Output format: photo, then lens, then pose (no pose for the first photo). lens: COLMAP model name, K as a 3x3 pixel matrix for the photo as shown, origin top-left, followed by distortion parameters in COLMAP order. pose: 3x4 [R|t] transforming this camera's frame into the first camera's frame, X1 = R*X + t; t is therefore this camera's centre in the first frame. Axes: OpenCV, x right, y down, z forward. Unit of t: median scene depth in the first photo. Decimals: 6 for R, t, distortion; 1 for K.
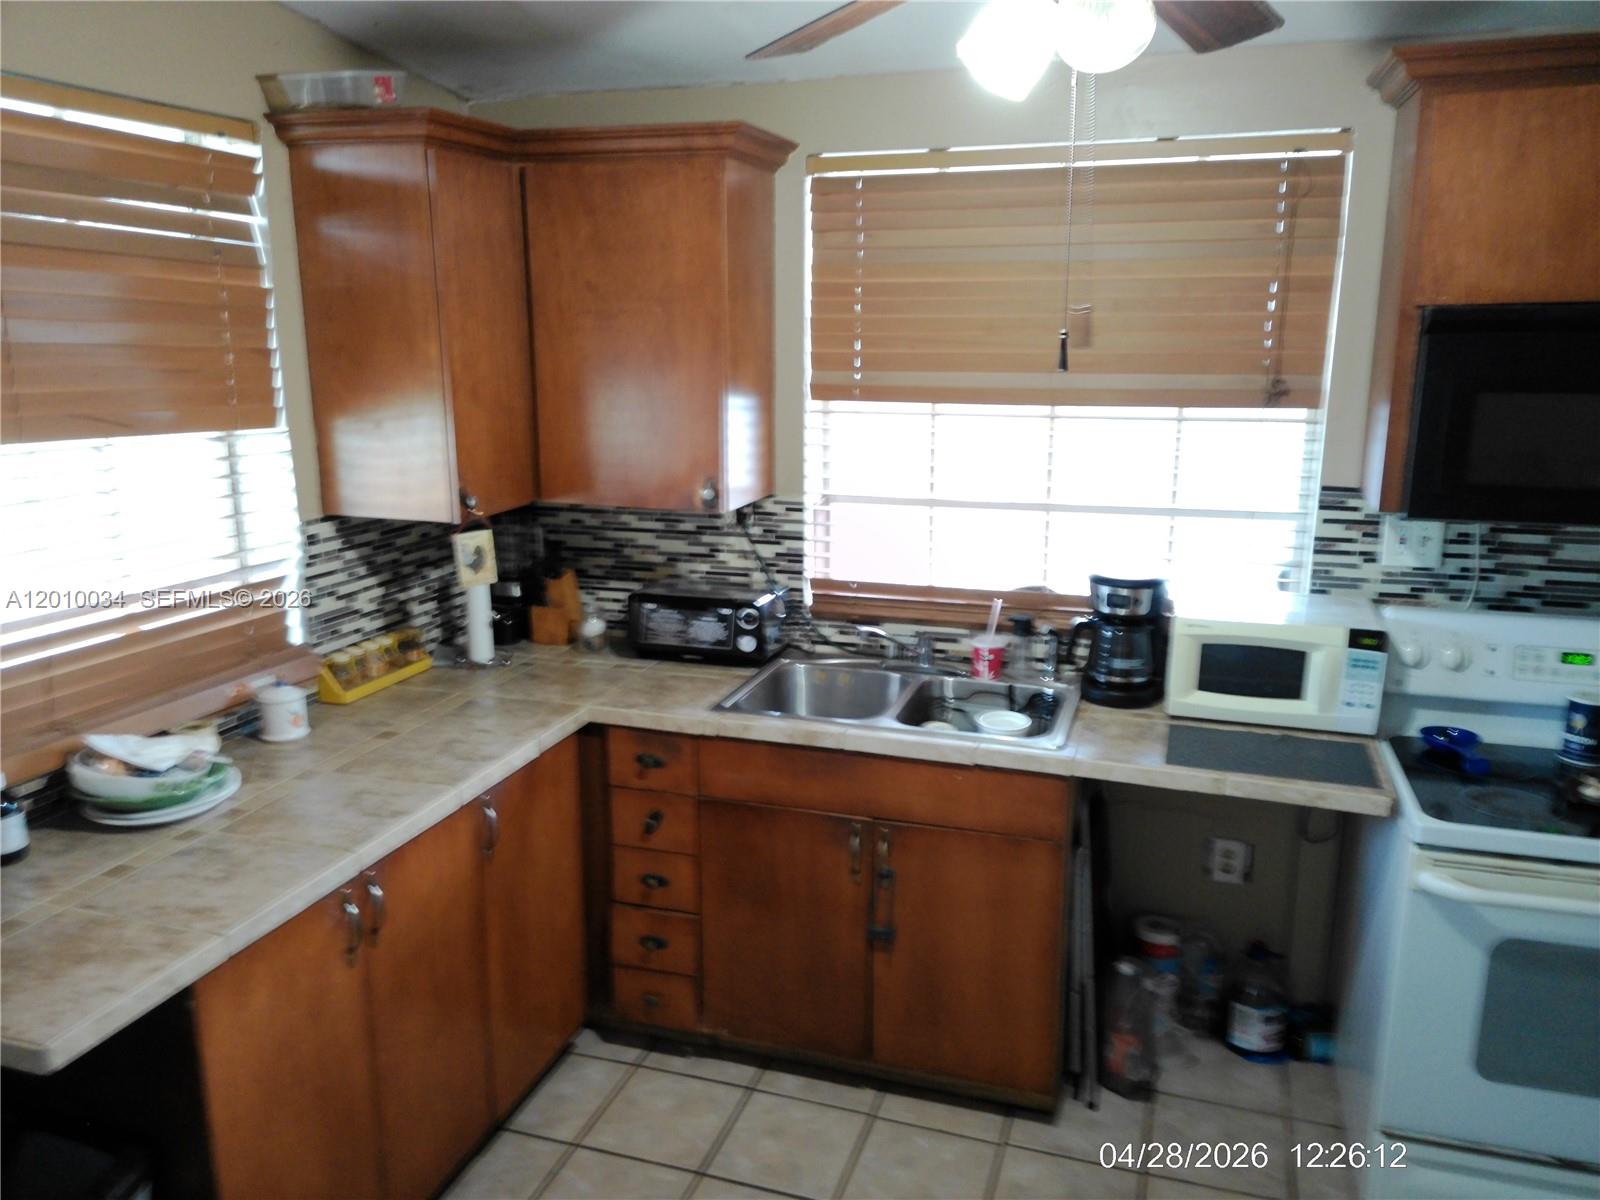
lens RADIAL K [[1207.1, 0, 800.0], [0, 1207.1, 600.0], [0, 0, 1]] dist [0.127456, -0.142124]
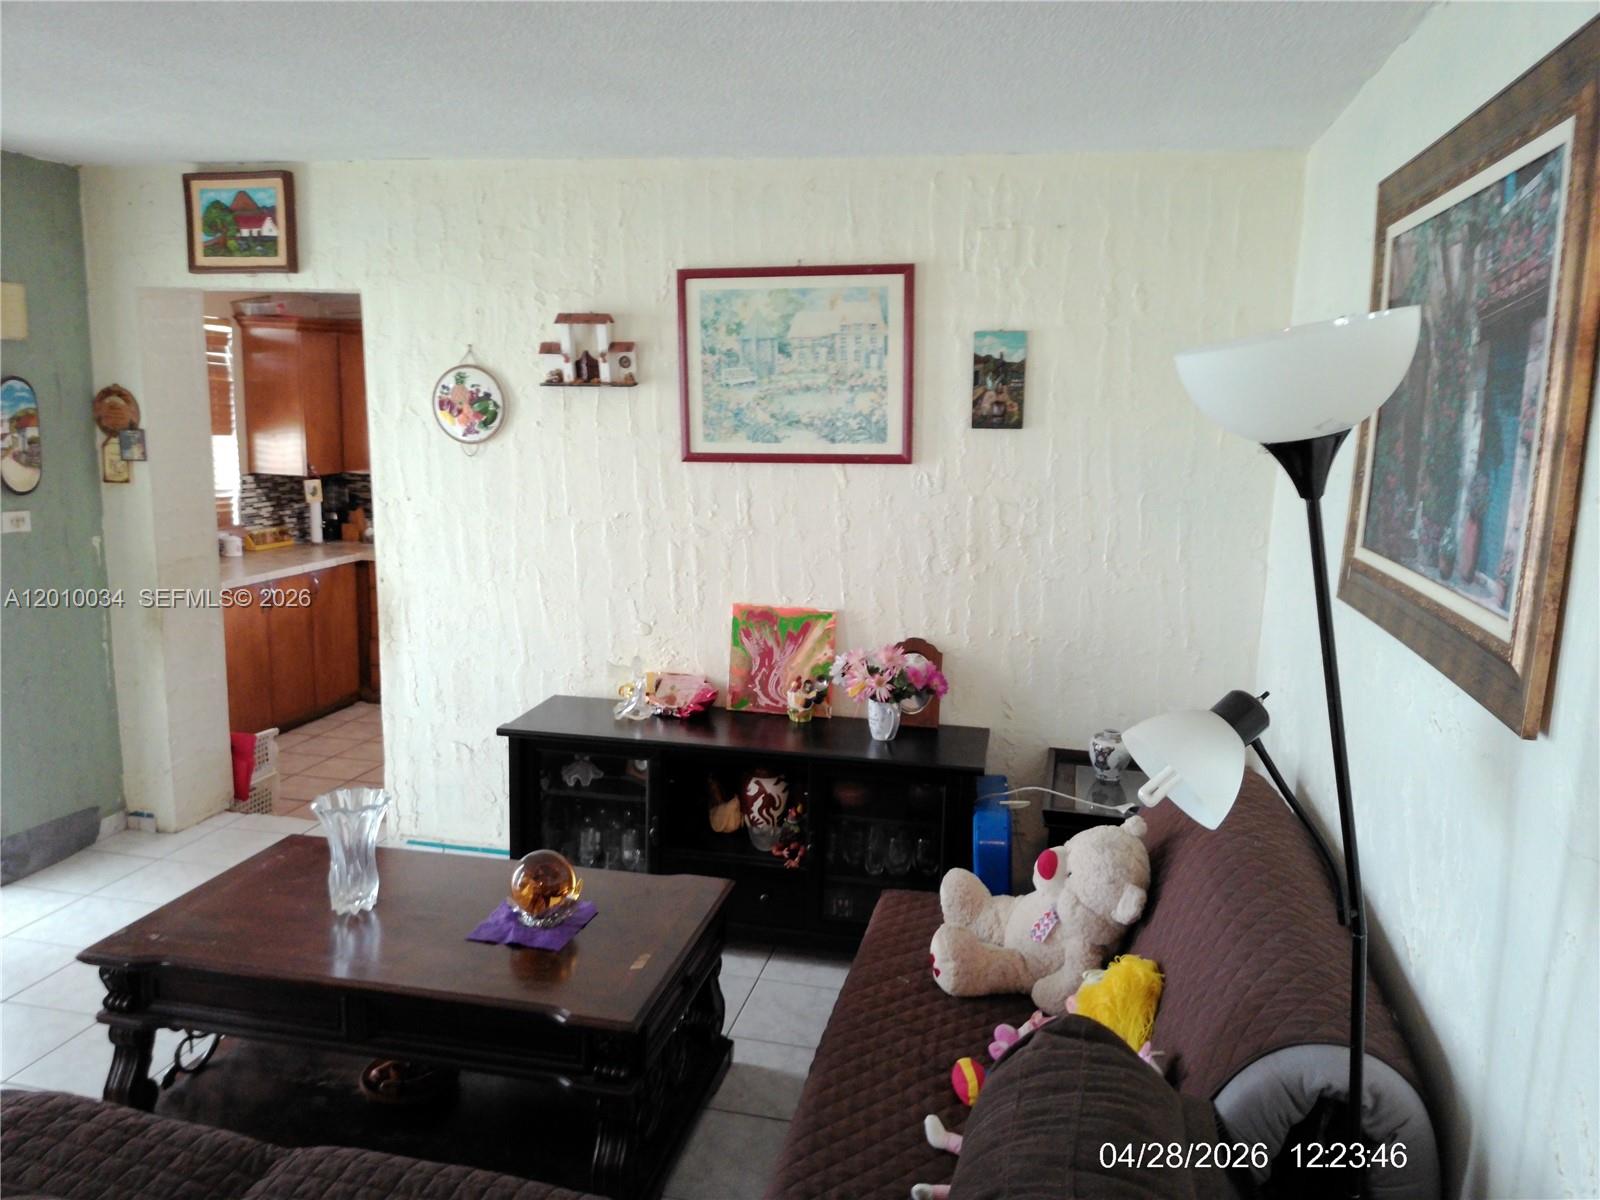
lens RADIAL K [[1207.1, 0, 800.0], [0, 1207.1, 600.0], [0, 0, 1]] dist [0.127456, -0.142124]
pose [[0.995562, 0.009527, 0.093627, 0.478759], [-0.004388, 0.998480, -0.054932, 0.315859], [-0.094008, 0.054277, 0.994091, -1.535614]]
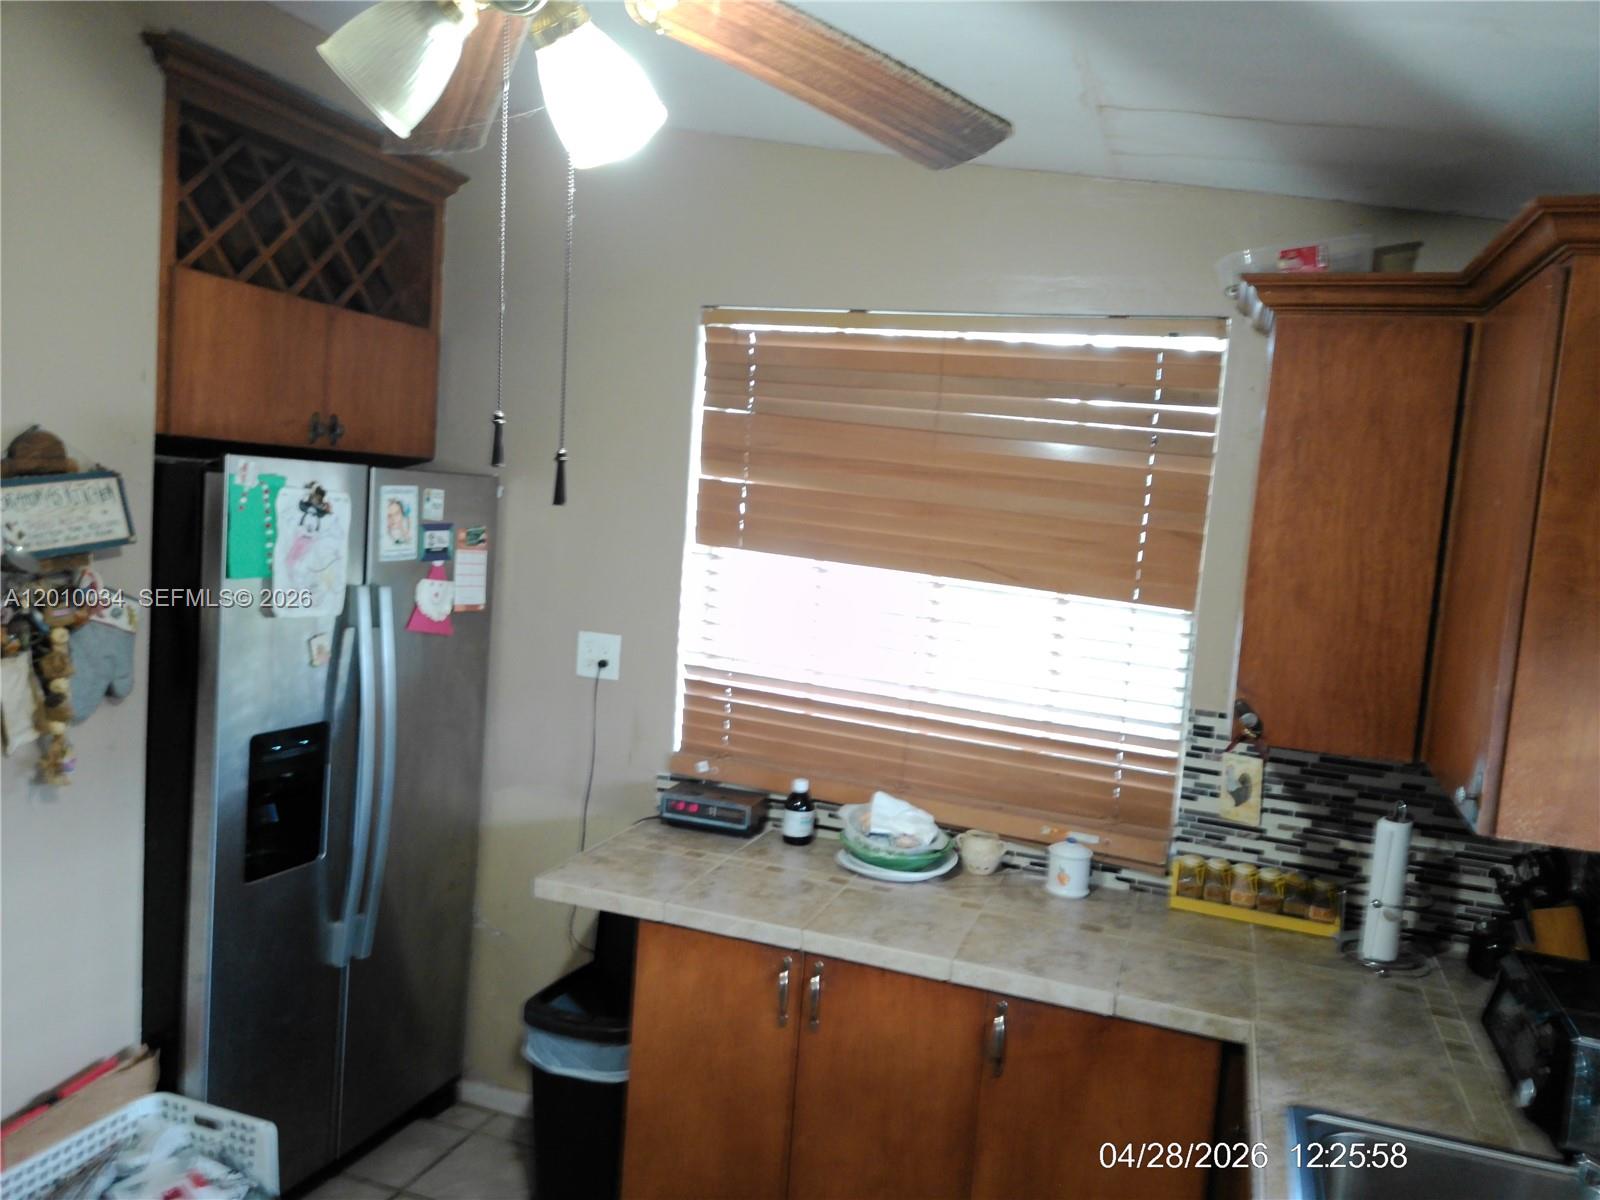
lens RADIAL K [[1207.1, 0, 800.0], [0, 1207.1, 600.0], [0, 0, 1]] dist [0.127456, -0.142124]
pose [[-0.020566, 0.090293, -0.995703, 0.548261], [-0.296093, 0.950686, 0.092327, -0.142009], [0.954938, 0.296719, 0.007183, 0.668598]]
